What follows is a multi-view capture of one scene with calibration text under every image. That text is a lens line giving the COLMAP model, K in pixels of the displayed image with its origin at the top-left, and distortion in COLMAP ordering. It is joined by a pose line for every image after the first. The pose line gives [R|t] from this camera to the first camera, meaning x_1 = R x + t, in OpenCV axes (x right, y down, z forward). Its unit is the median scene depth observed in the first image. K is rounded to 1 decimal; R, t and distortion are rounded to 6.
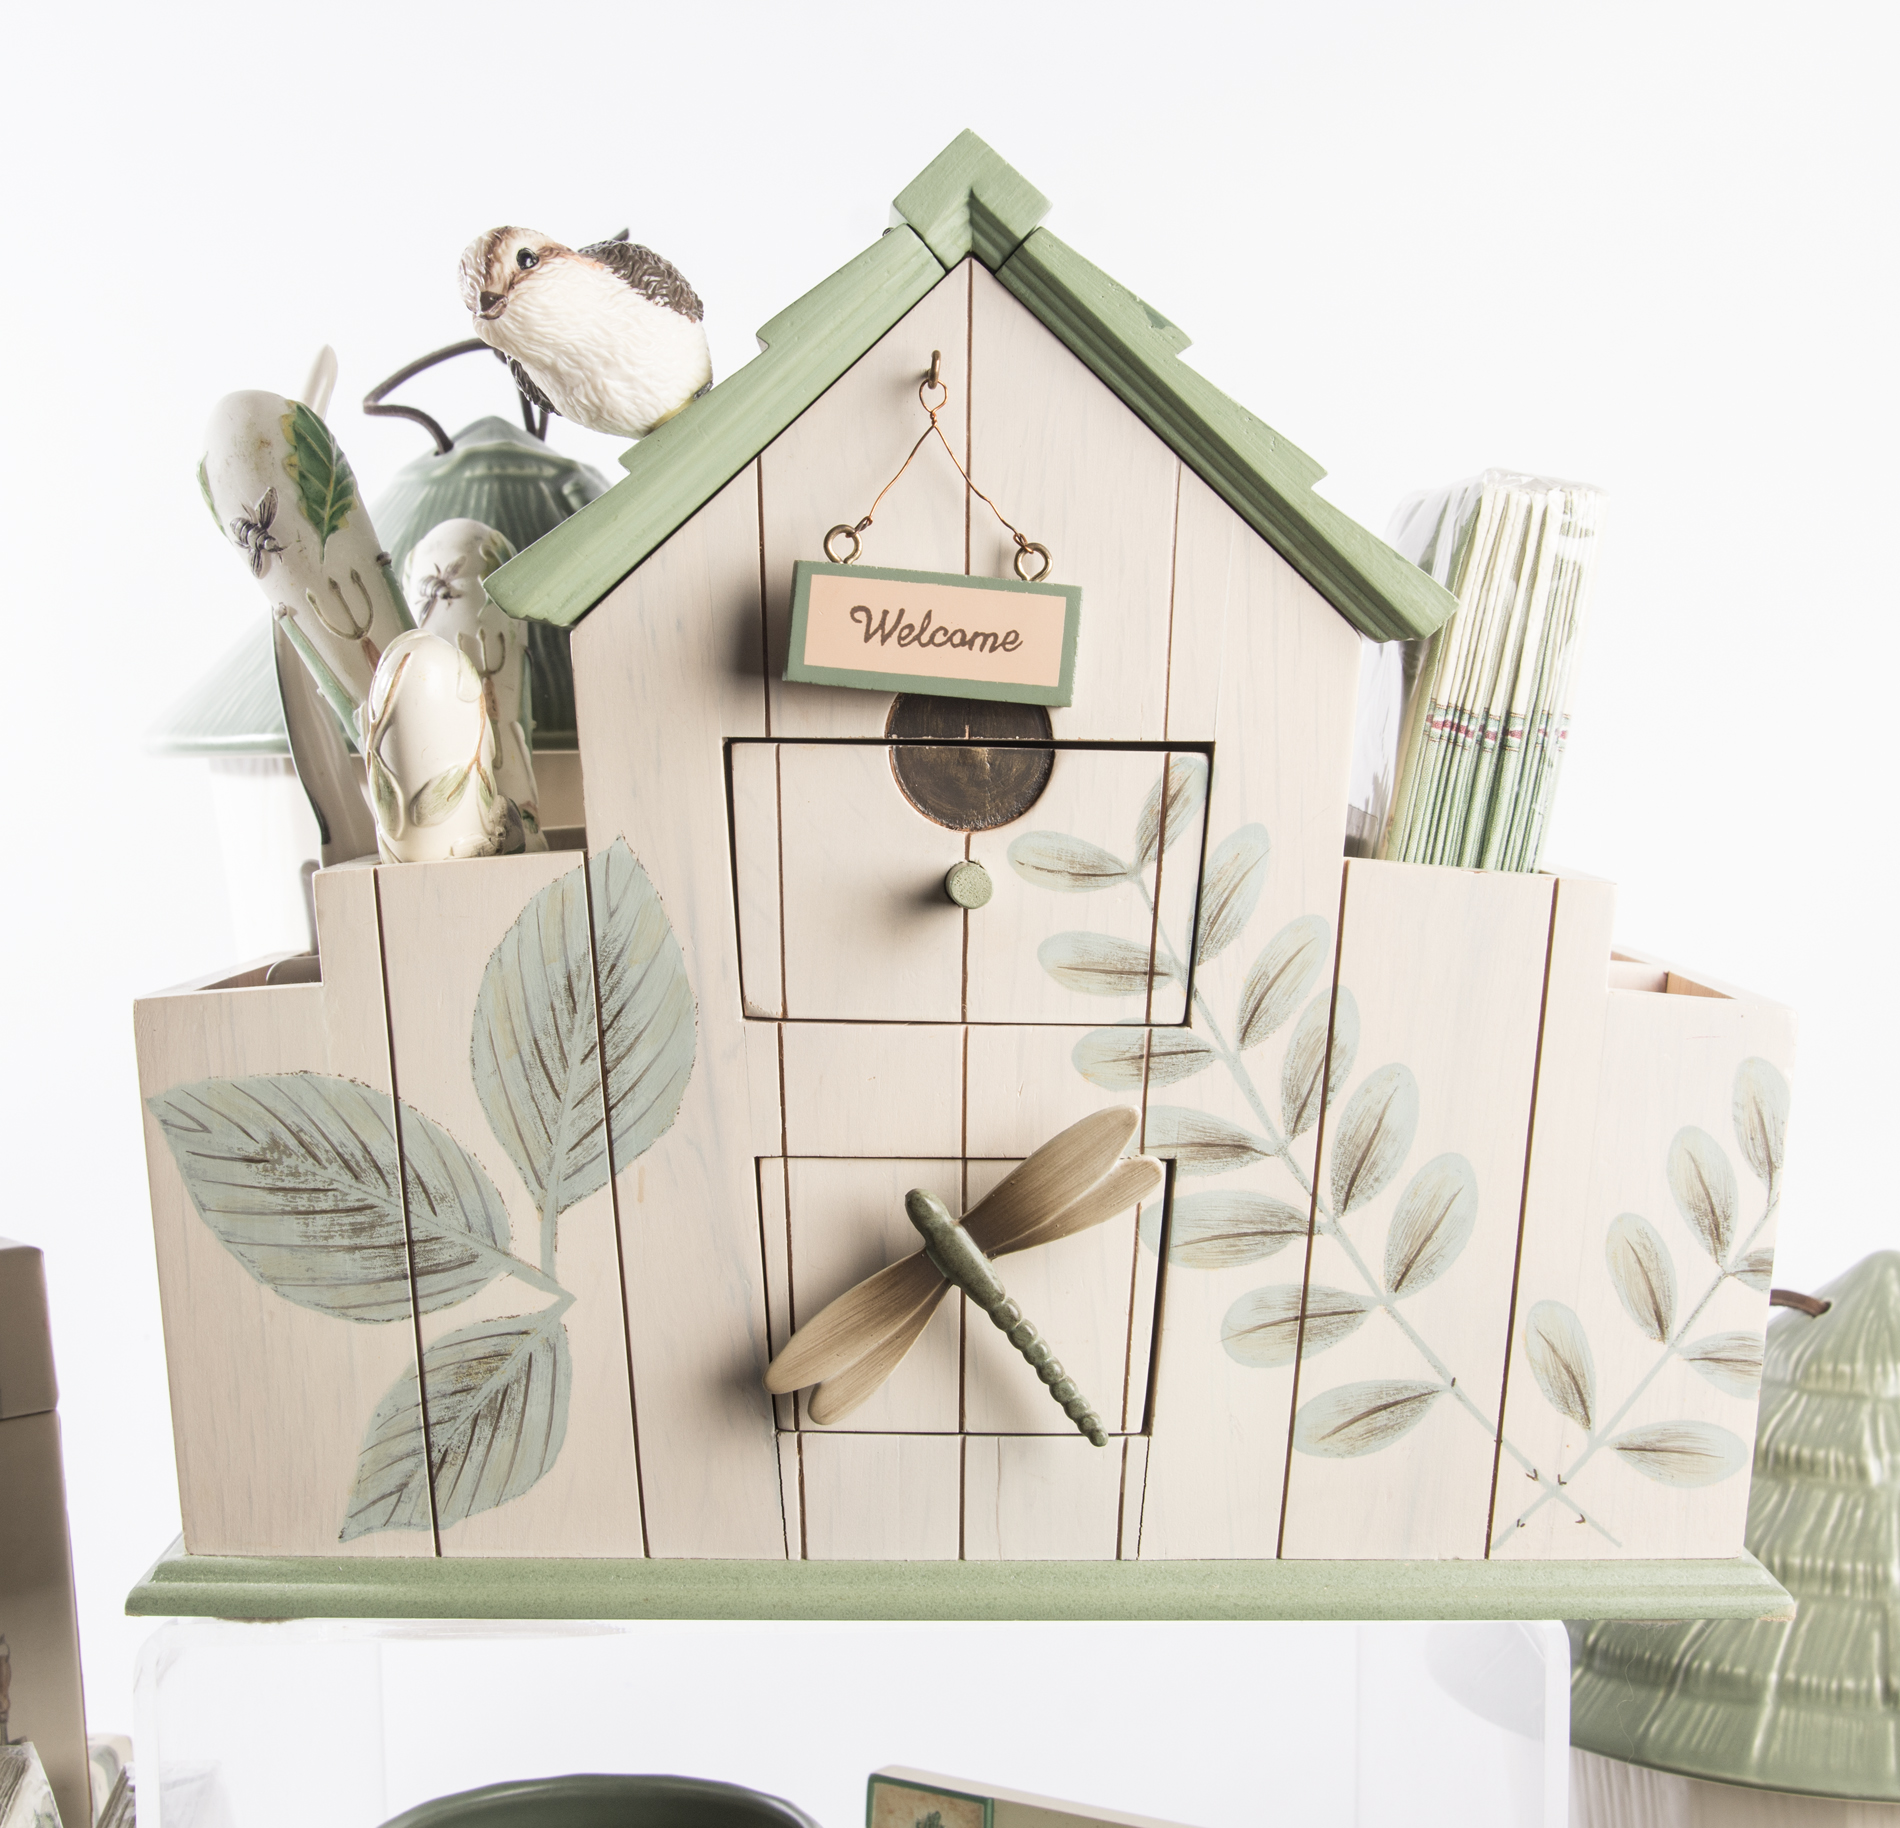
lens RADIAL K [[3460.0, 0, 930.3], [0, 3460.0, 913.4], [0, 0, 1]] dist [-0.050852, 0.000000]
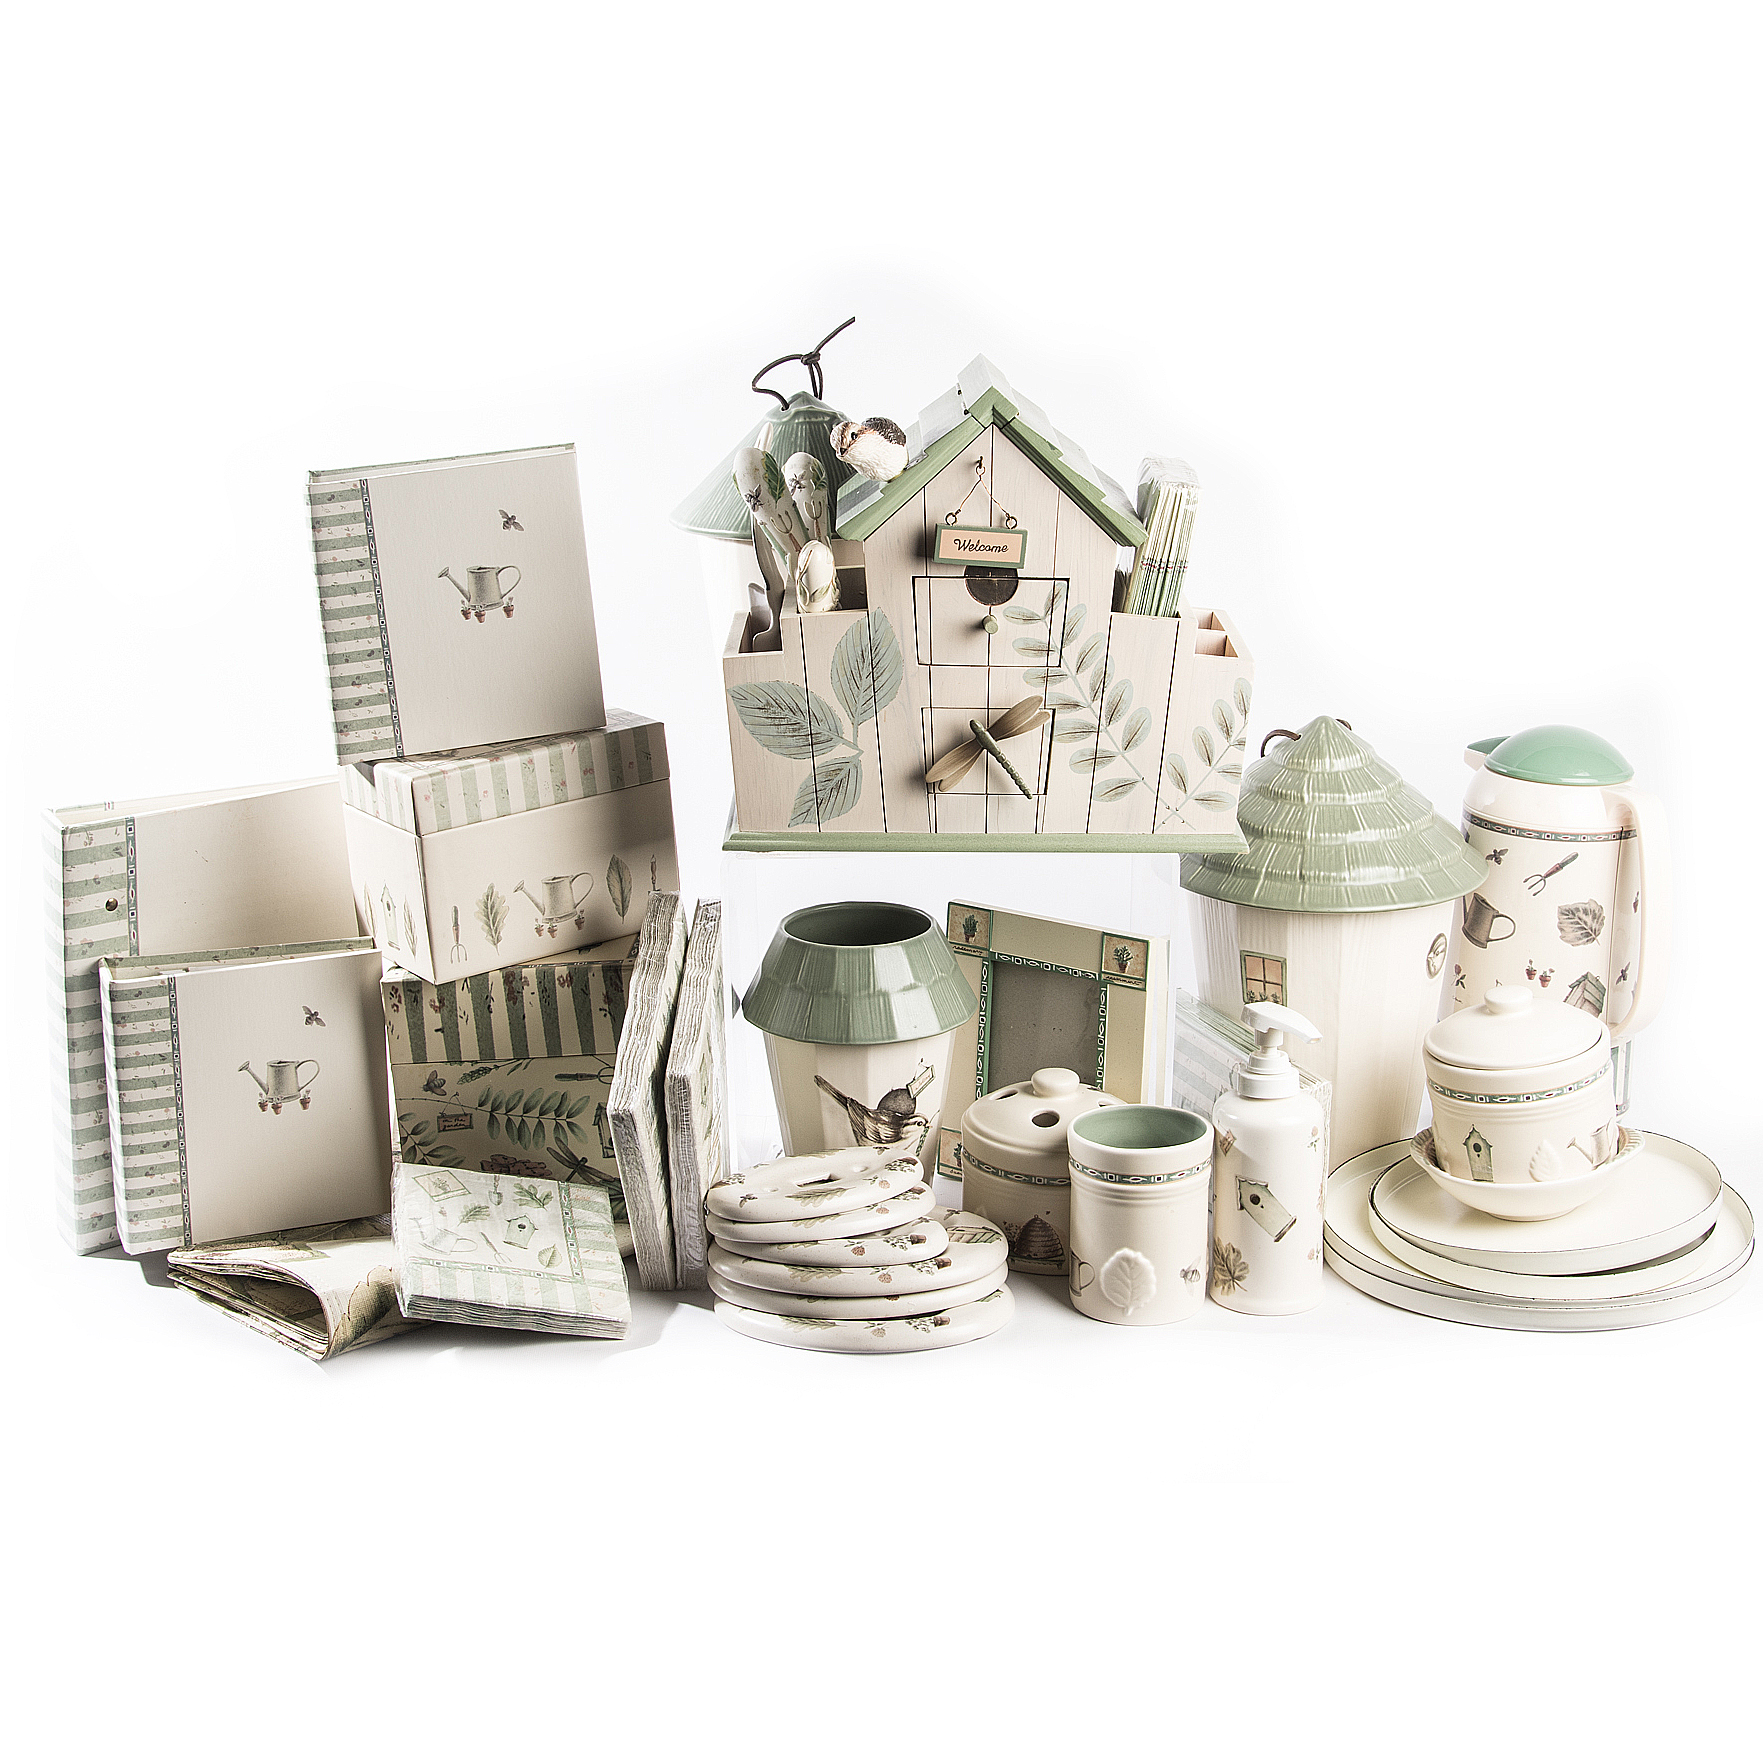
lens RADIAL K [[3138.2, 0, 878.3], [0, 3138.2, 879.2], [0, 0, 1]] dist [-0.082816, 0.000000]
pose [[0.999972, 0.002623, -0.007016, -0.069403], [-0.000958, 0.973781, 0.227488, -0.425510], [0.007429, -0.227475, 0.973756, -1.806688]]
